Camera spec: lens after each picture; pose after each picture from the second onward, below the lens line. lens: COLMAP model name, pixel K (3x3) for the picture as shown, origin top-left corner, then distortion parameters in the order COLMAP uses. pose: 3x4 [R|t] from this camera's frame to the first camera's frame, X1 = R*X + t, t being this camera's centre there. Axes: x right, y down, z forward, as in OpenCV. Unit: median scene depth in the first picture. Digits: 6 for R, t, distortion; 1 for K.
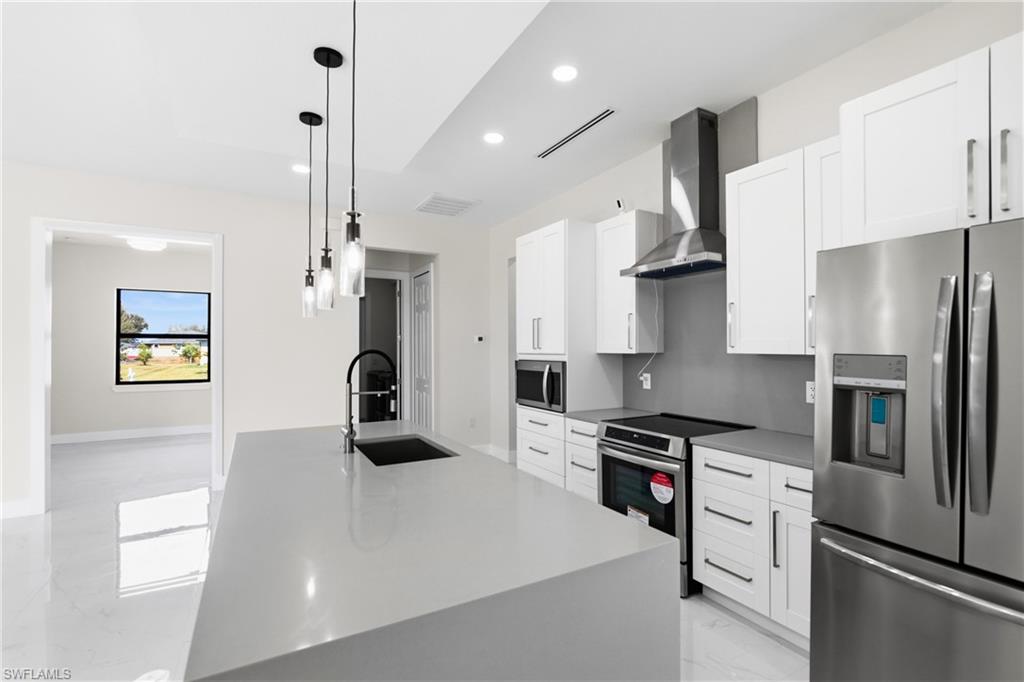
lens RADIAL K [[472.7, 0, 518.8], [0, 472.7, 344.3], [0, 0, 1]] dist [-0.012295, 0.000556]
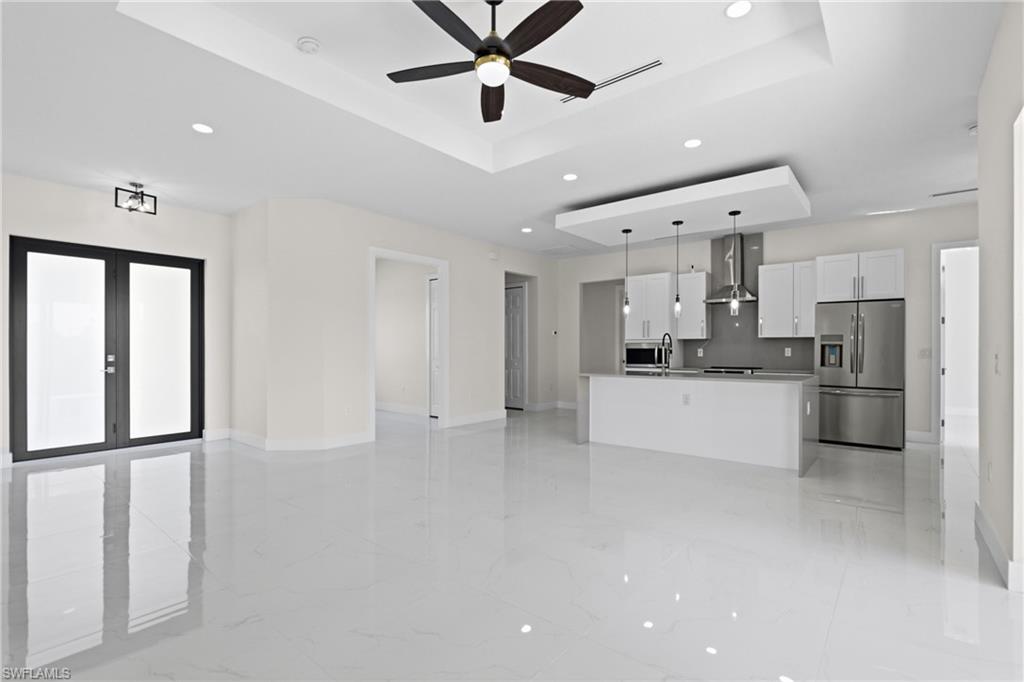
lens RADIAL K [[458.3, 0, 525.4], [0, 458.3, 346.6], [0, 0, 1]] dist [-0.018670, 0.000484]
pose [[0.931906, -0.000200, 0.362701, -1.288214], [-0.001896, 0.999984, 0.005423, 0.046520], [-0.362696, -0.005741, 0.931890, -0.659646]]
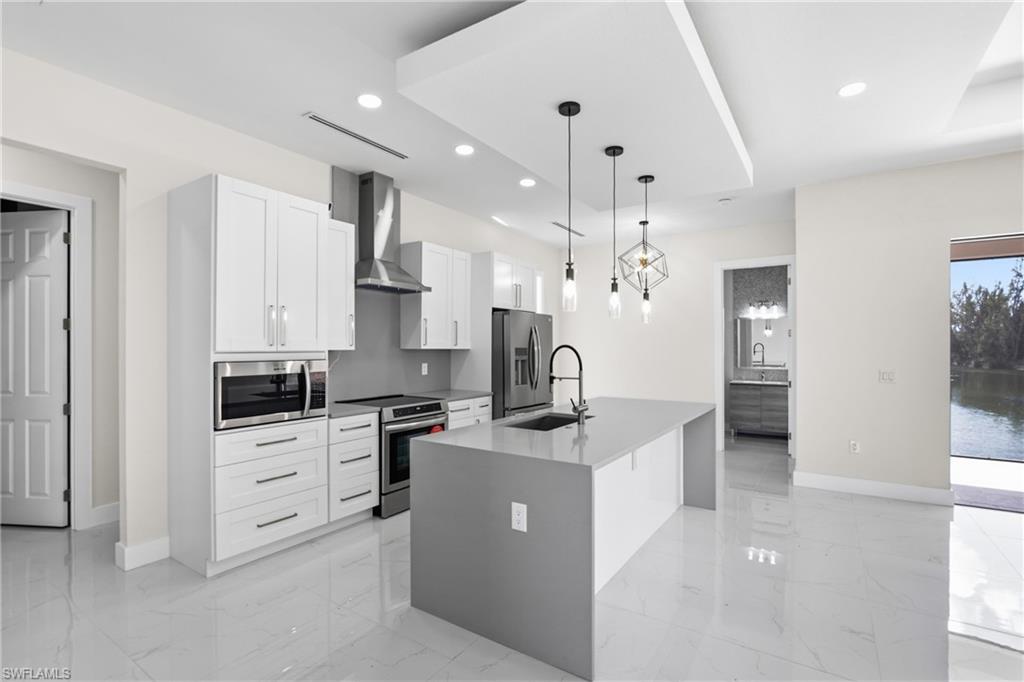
lens RADIAL K [[481.5, 0, 518.6], [0, 481.5, 344.1], [0, 0, 1]] dist [-0.017851, -0.000161]
pose [[-0.455599, 0.007894, 0.890150, -0.978350], [-0.006158, 0.999909, -0.012020, 0.017132], [-0.890164, -0.010958, -0.455509, 1.180378]]
